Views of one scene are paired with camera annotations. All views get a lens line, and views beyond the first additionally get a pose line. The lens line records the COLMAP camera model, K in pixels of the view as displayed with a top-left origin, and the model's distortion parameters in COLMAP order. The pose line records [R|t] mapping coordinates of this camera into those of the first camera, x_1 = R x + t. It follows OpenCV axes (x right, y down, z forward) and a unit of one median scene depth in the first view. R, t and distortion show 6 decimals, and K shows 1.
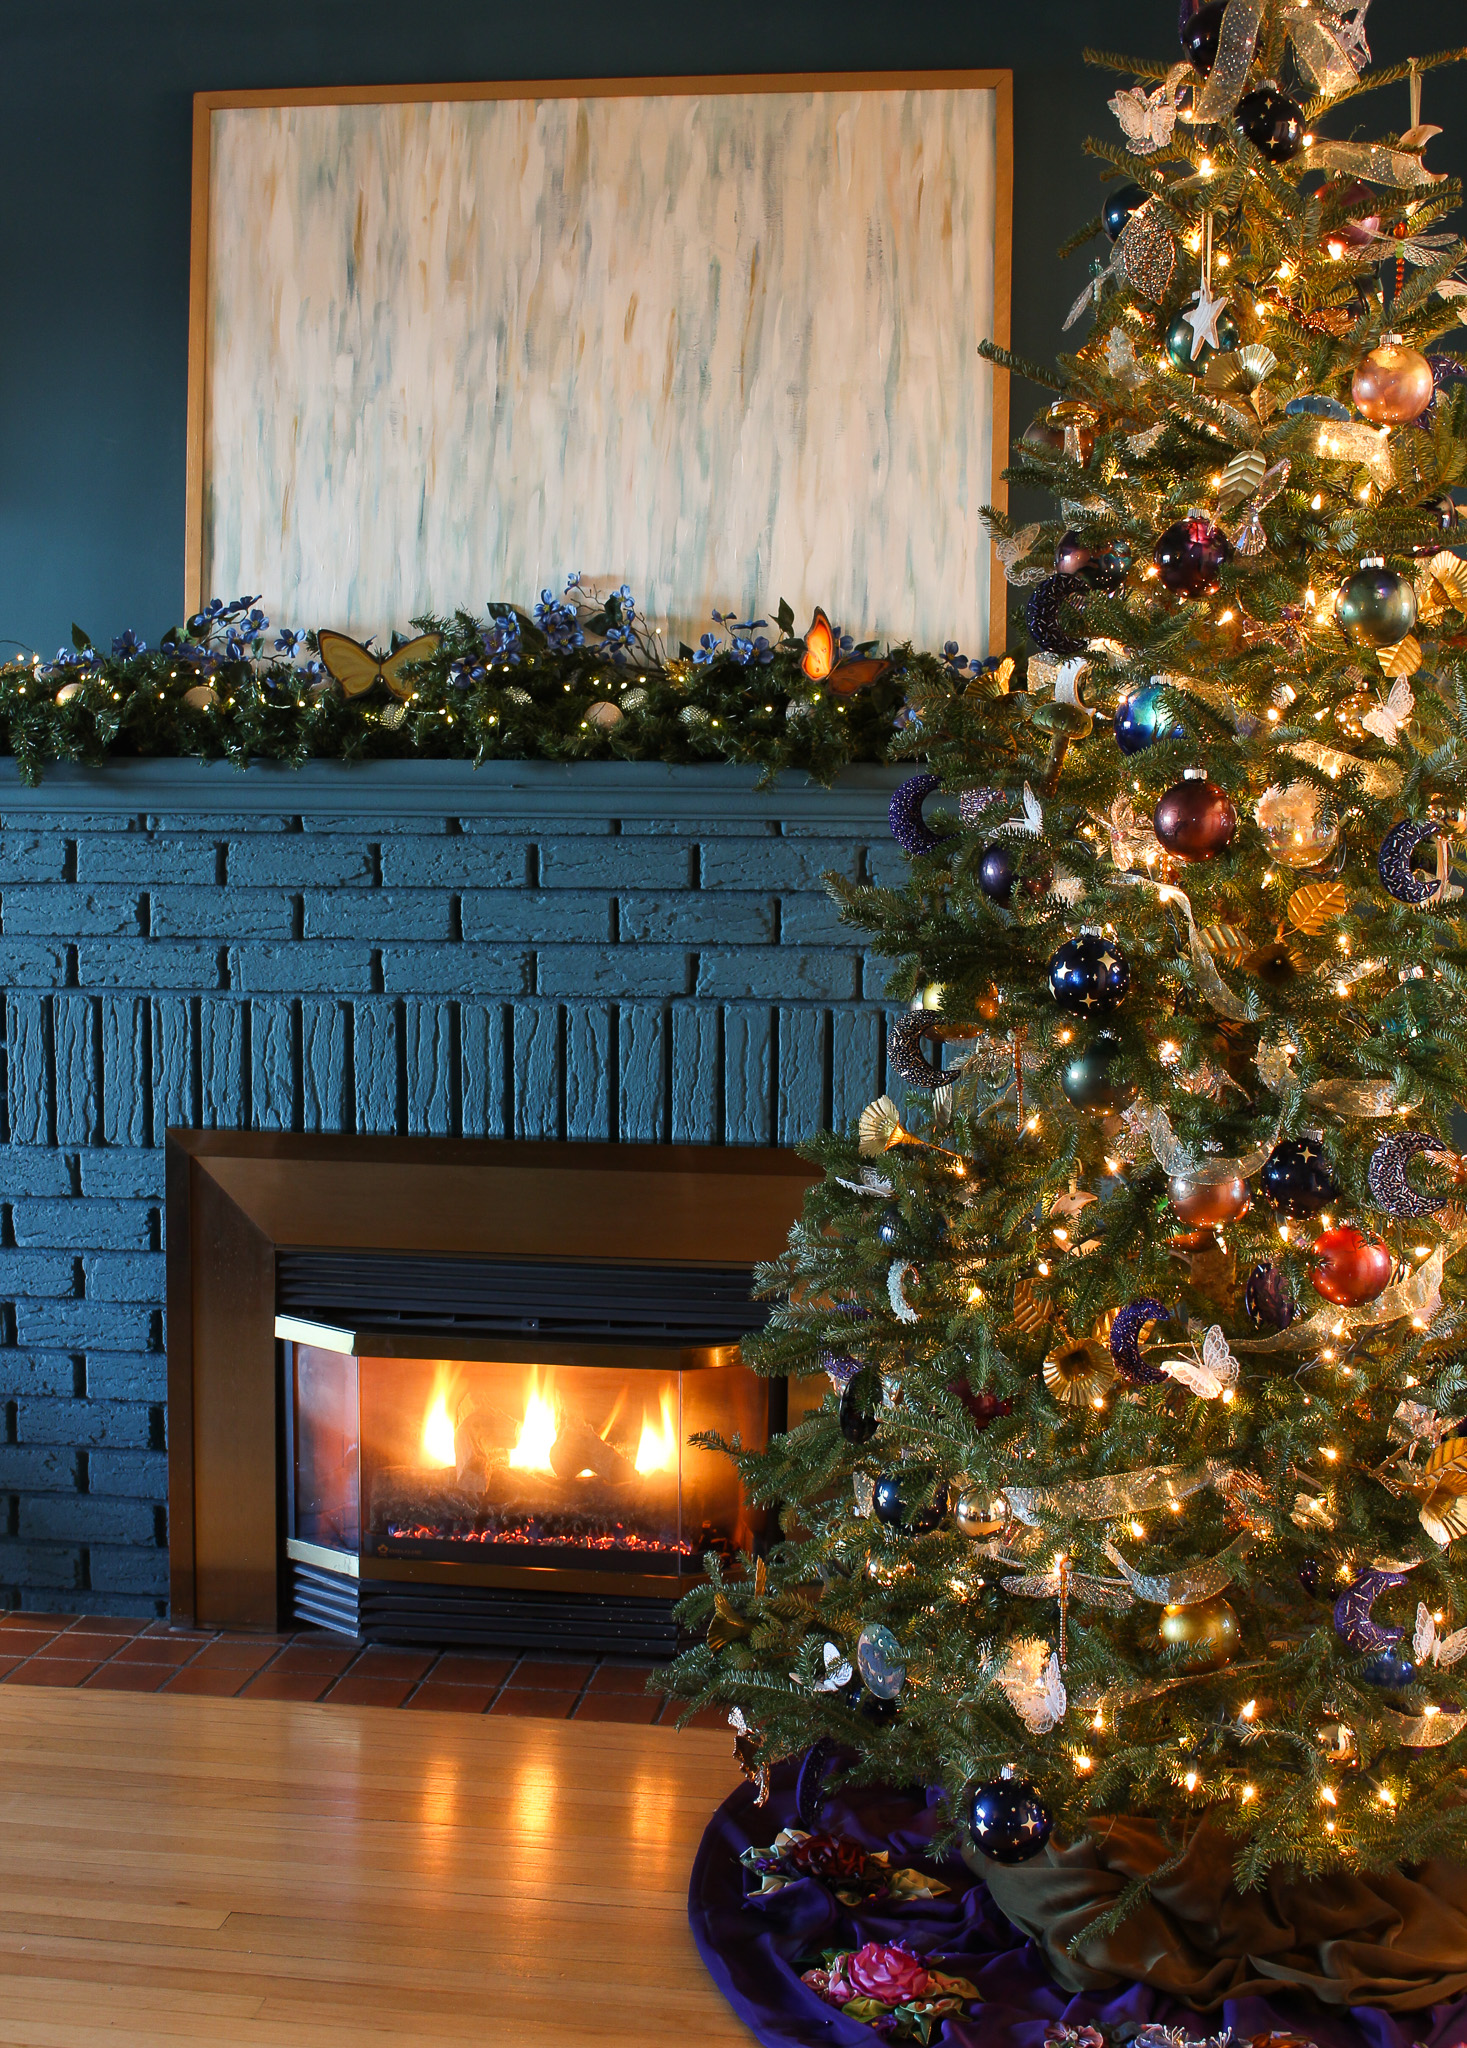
lens RADIAL K [[2406.1, 0, 752.6], [0, 2406.1, 933.9], [0, 0, 1]] dist [-0.093275, 0.000000]
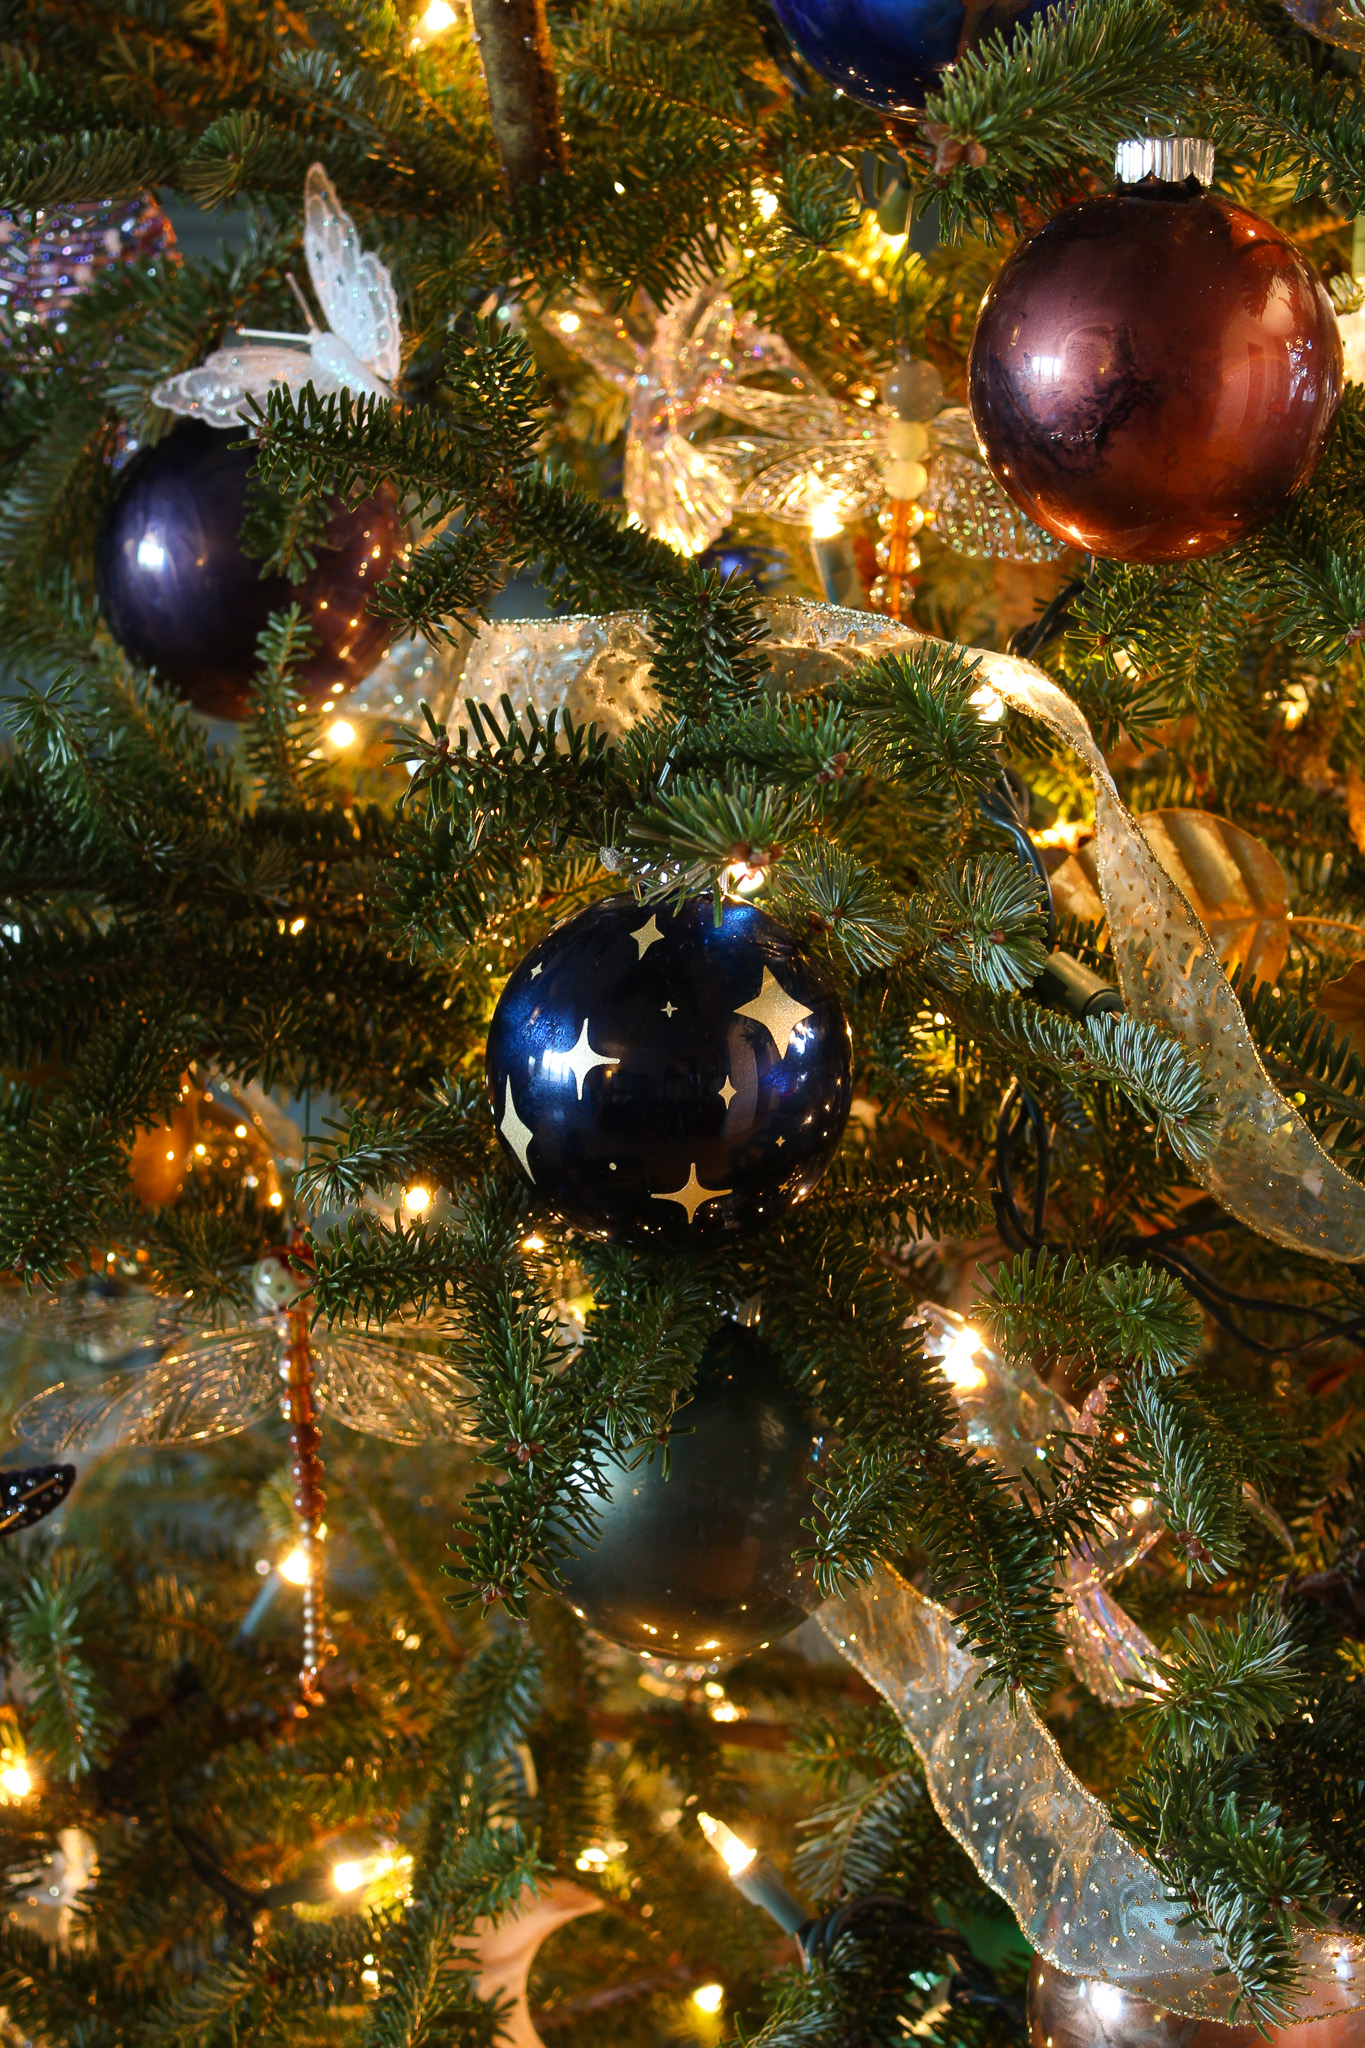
lens RADIAL K [[4863.8, 0, 665.0], [0, 4863.8, 1025.8], [0, 0, 1]] dist [0.032728, 0.000000]
pose [[0.956857, -0.028225, 0.289186, 0.006429], [-0.003644, 0.994027, 0.109077, -0.025518], [-0.290537, -0.105424, 0.951038, 0.408363]]
